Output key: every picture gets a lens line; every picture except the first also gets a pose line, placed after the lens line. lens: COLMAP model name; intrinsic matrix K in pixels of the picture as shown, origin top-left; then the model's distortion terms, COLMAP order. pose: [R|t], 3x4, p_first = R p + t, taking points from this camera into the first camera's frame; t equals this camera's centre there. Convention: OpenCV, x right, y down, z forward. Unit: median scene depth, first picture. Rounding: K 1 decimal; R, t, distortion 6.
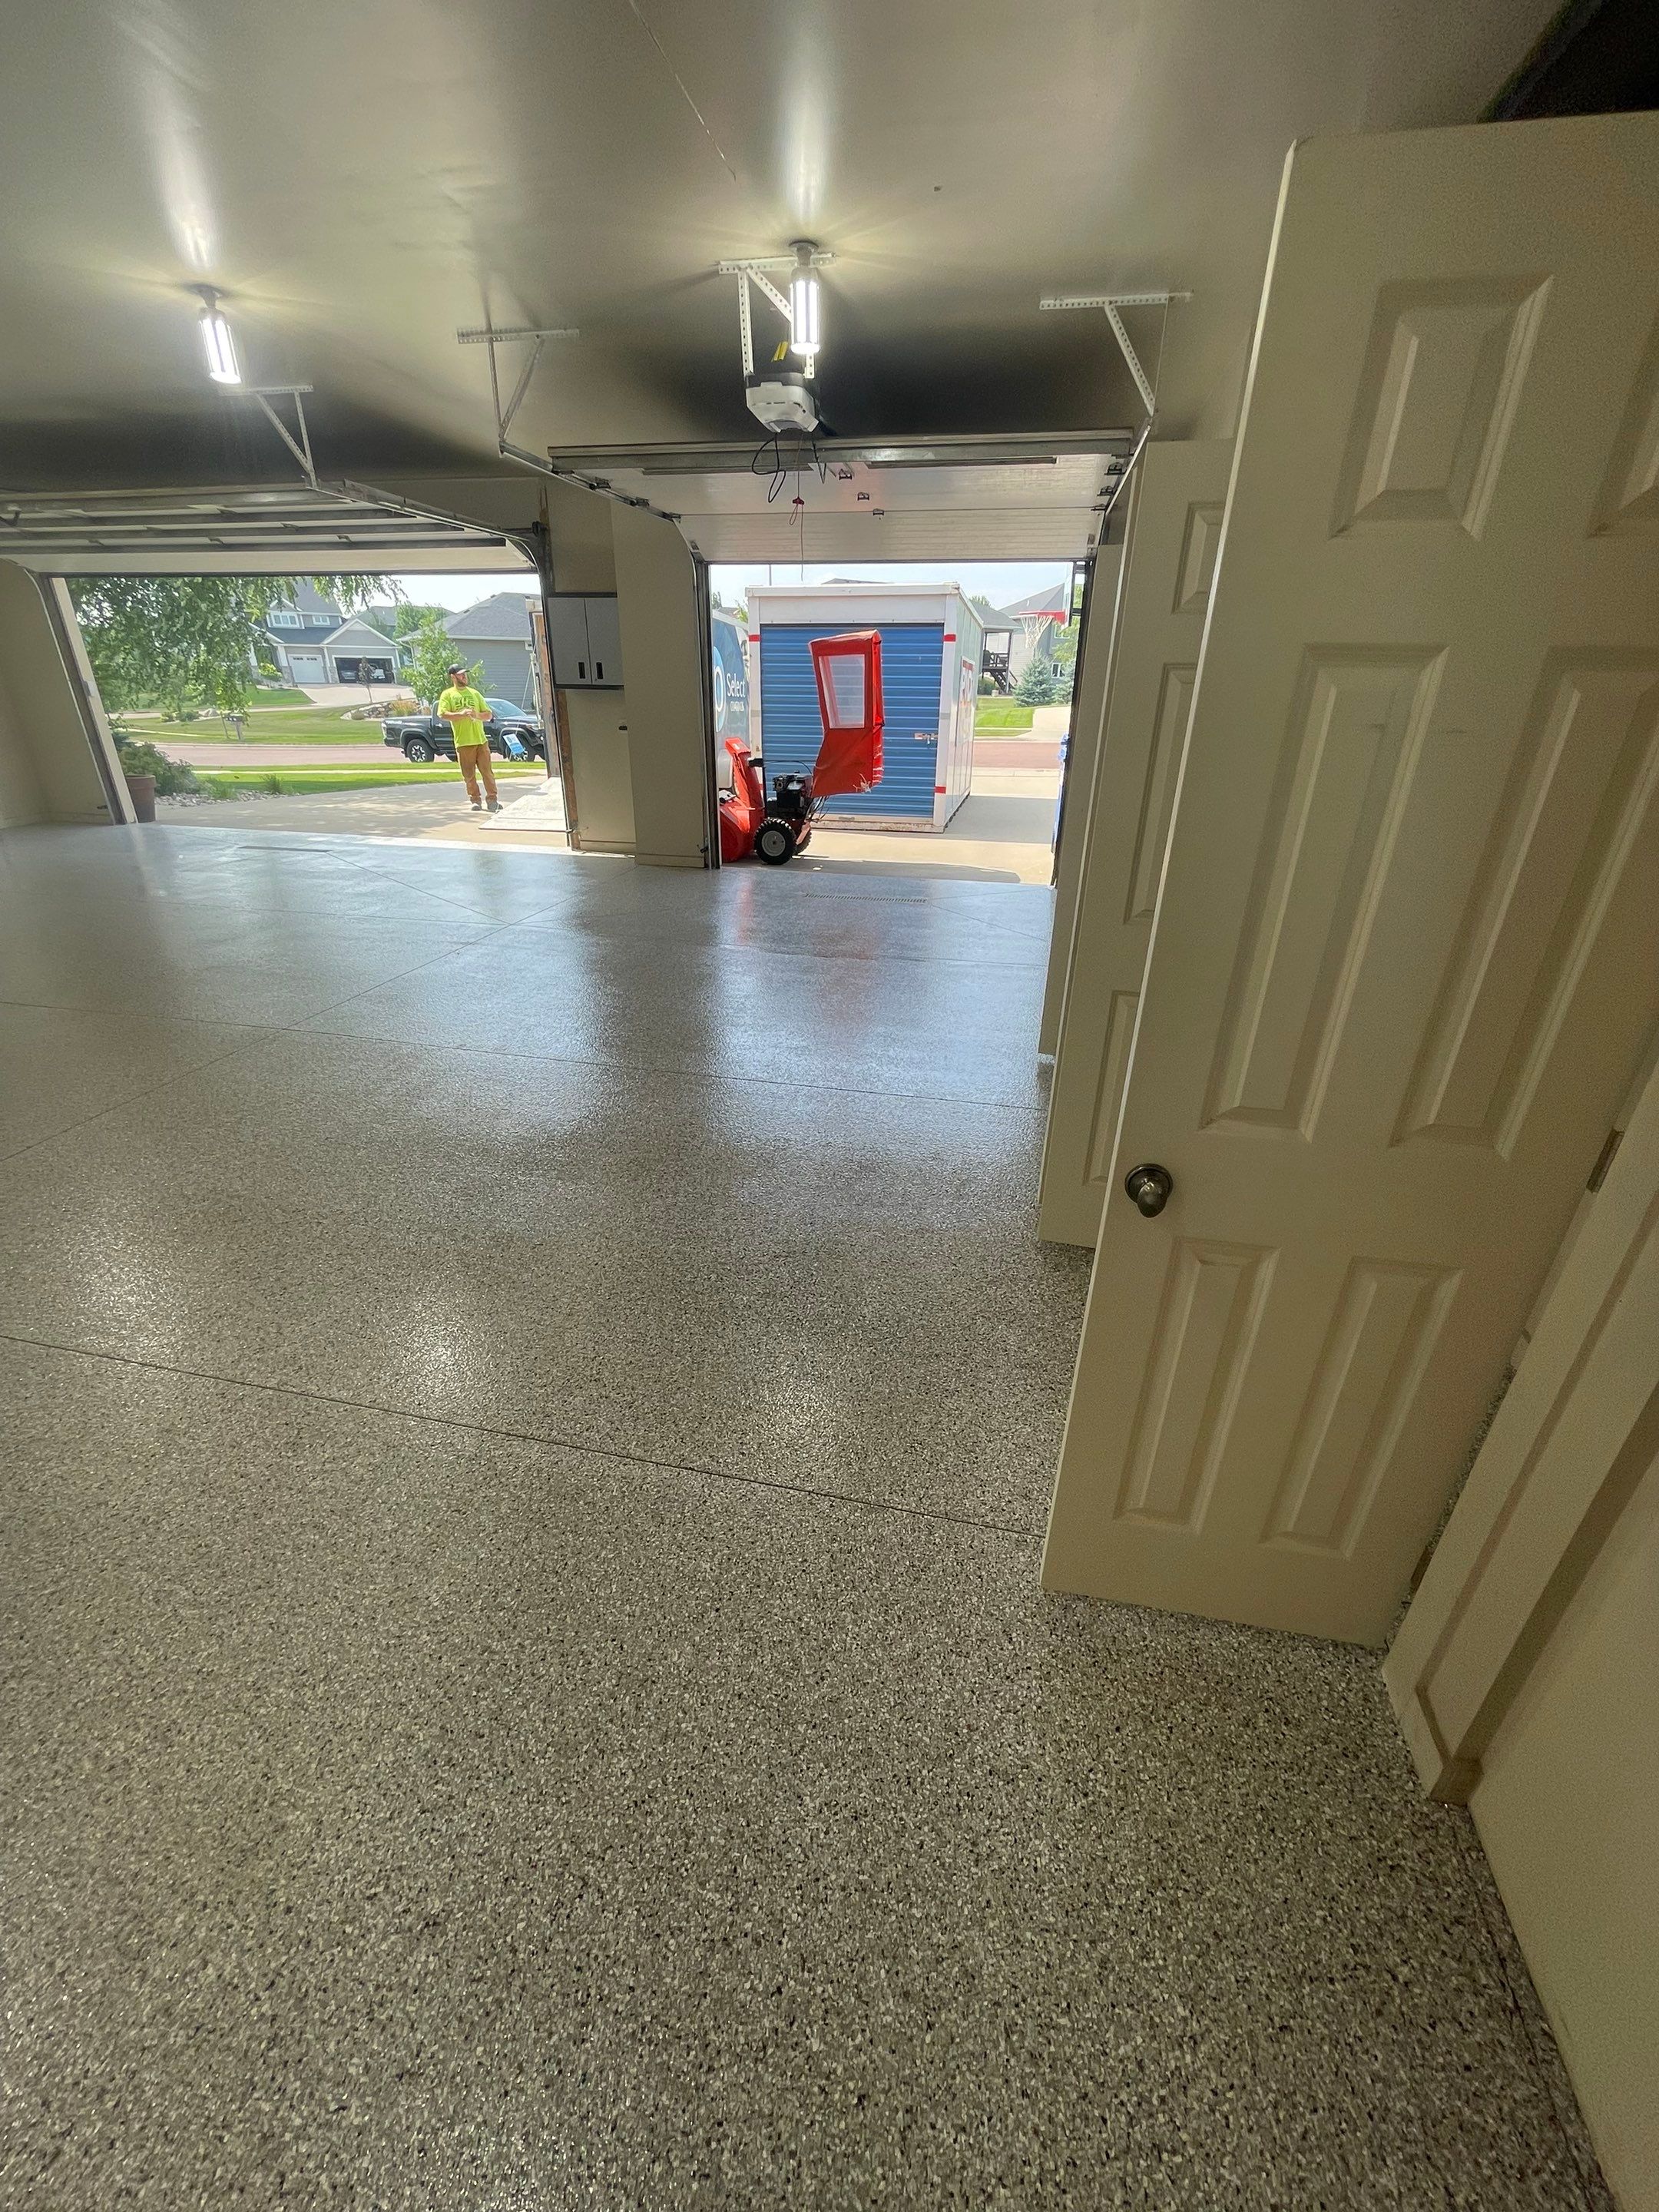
lens RADIAL K [[890.0, 0, 829.5], [0, 890.0, 1106.0], [0, 0, 1]] dist [-0.001613, -0.000871]
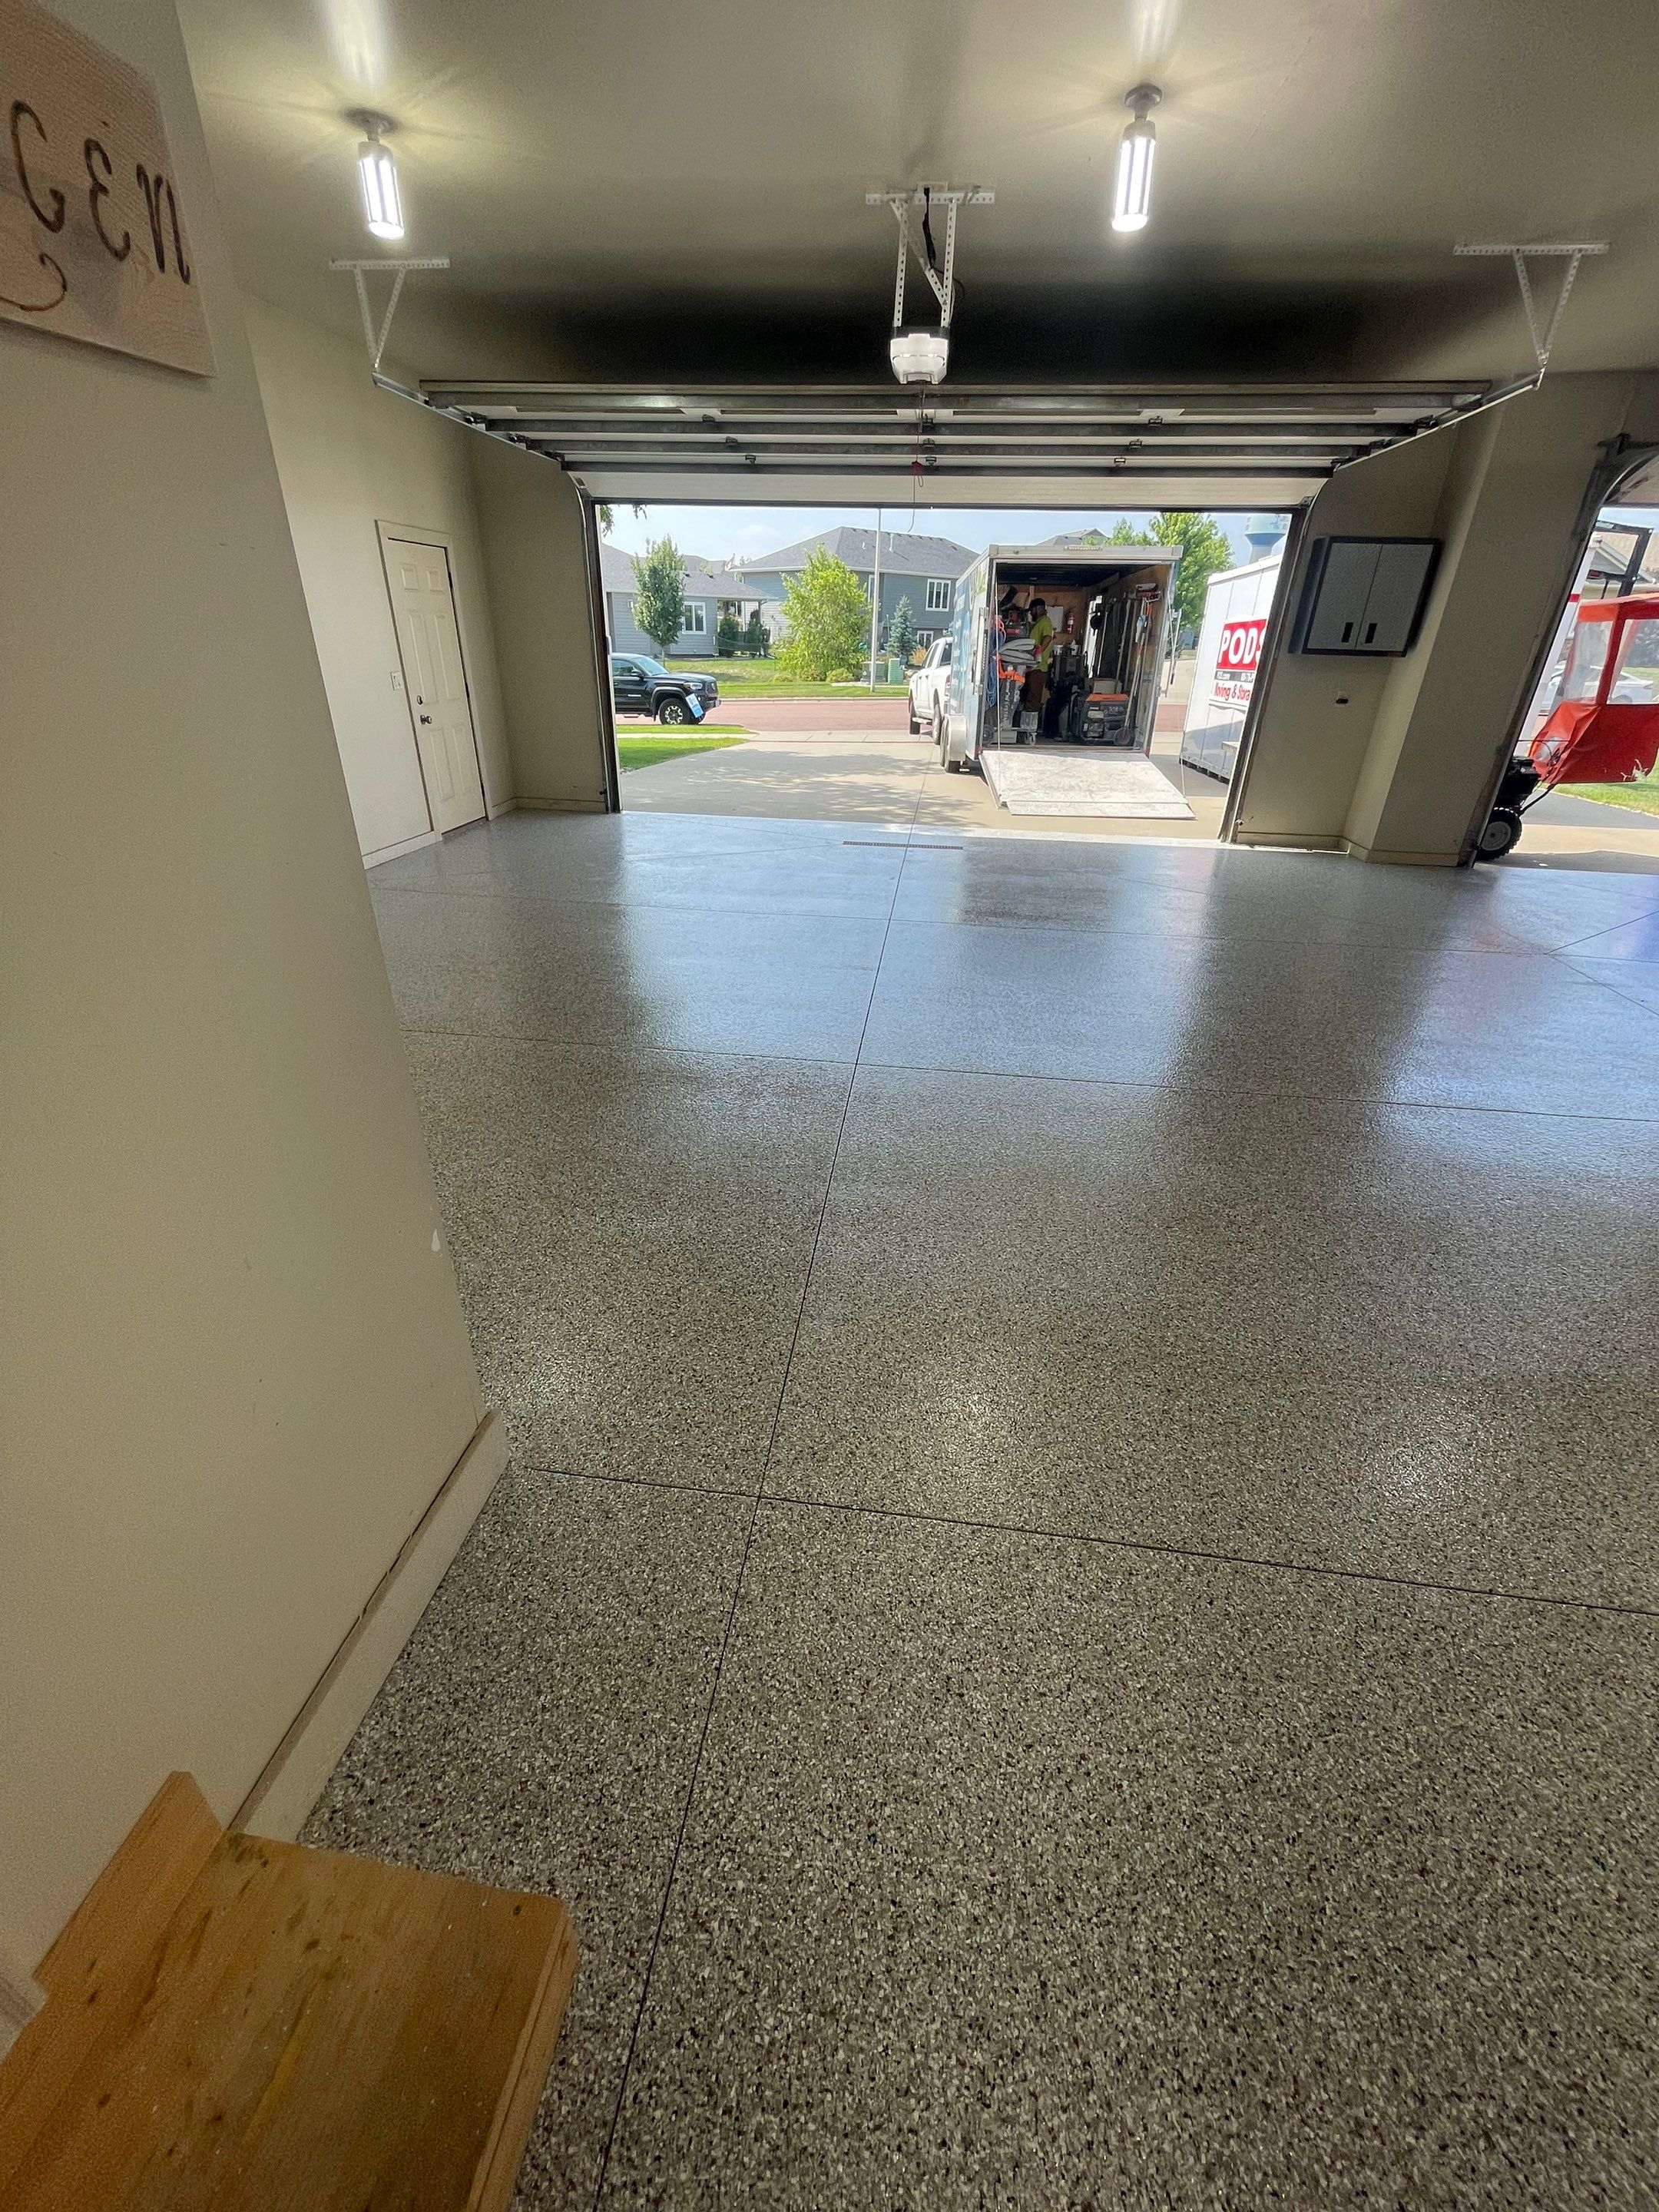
lens RADIAL K [[855.8, 0, 831.7], [0, 855.8, 1164.8], [0, 0, 1]] dist [-0.000571, -0.000308]
pose [[0.997064, -0.037114, 0.066979, -0.828541], [0.028967, 0.992501, 0.118757, -0.089572], [-0.070885, -0.116468, 0.990662, 0.153405]]
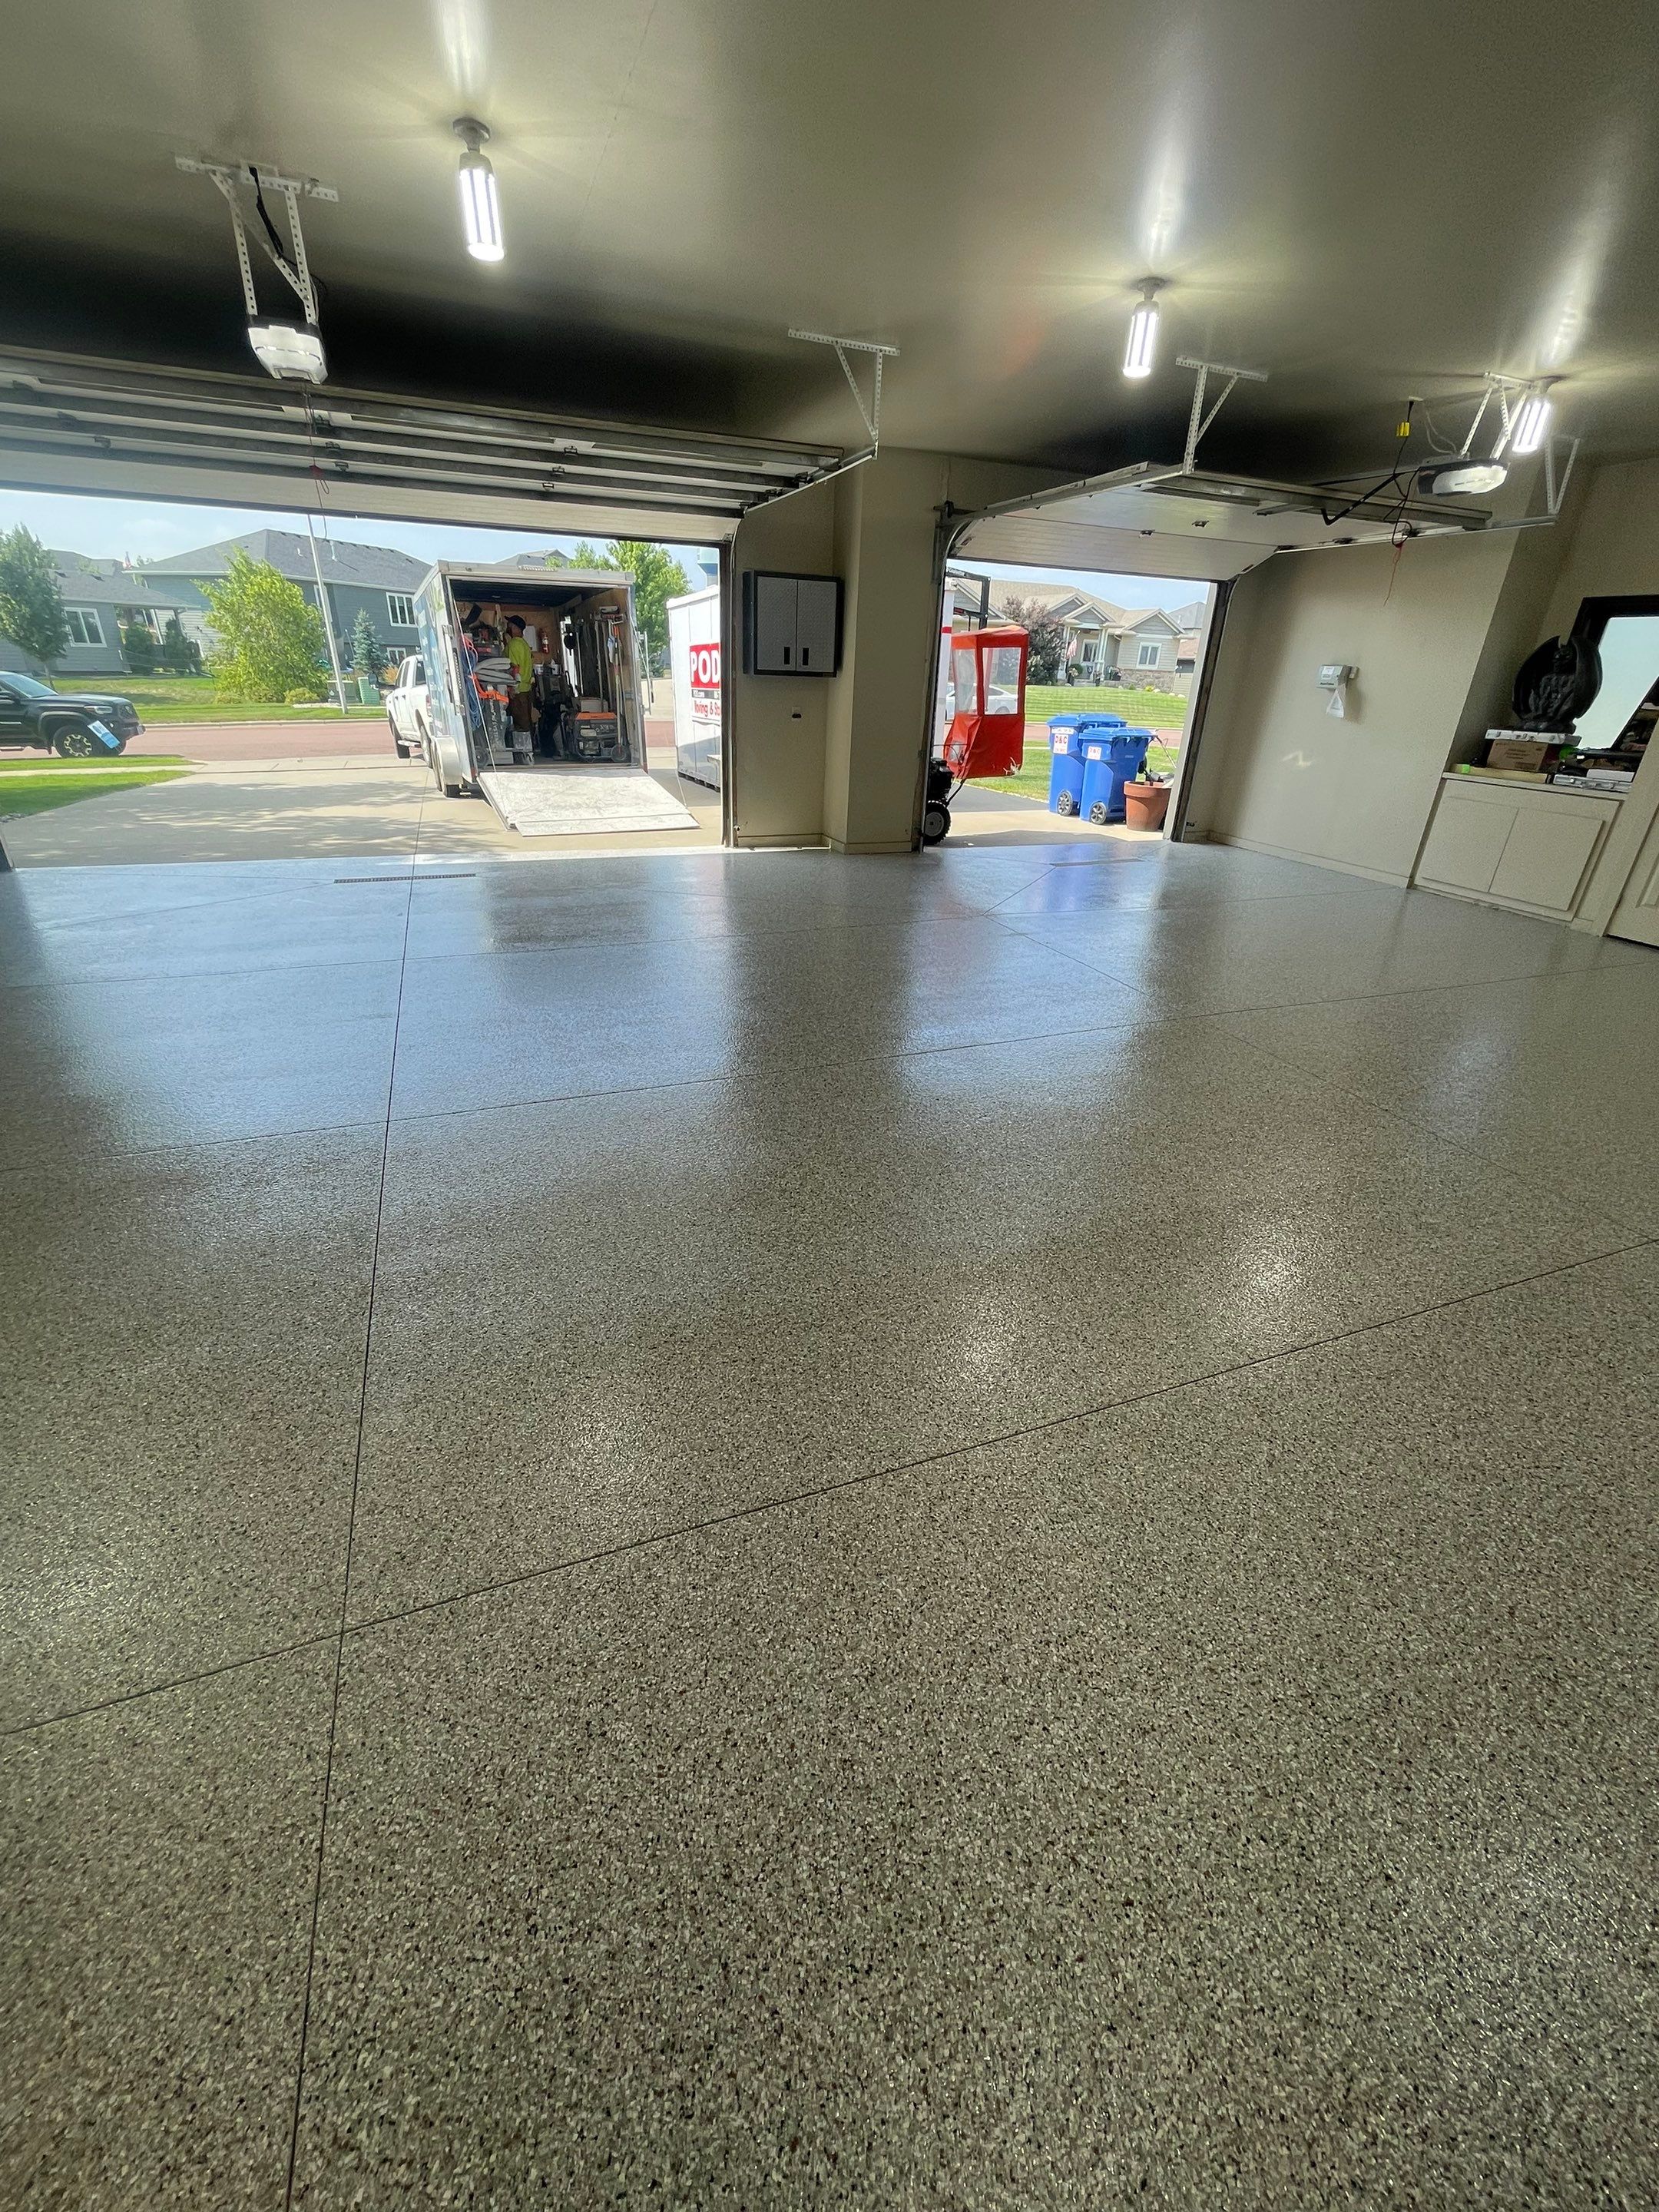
lens RADIAL K [[859.3, 0, 826.0], [0, 859.3, 1162.1], [0, 0, 1]] dist [0.000218, -0.000478]
pose [[0.839199, -0.263763, 0.475578, -0.814851], [0.216439, 0.964254, 0.152866, -0.087911], [-0.498899, -0.025352, 0.866289, 0.147089]]
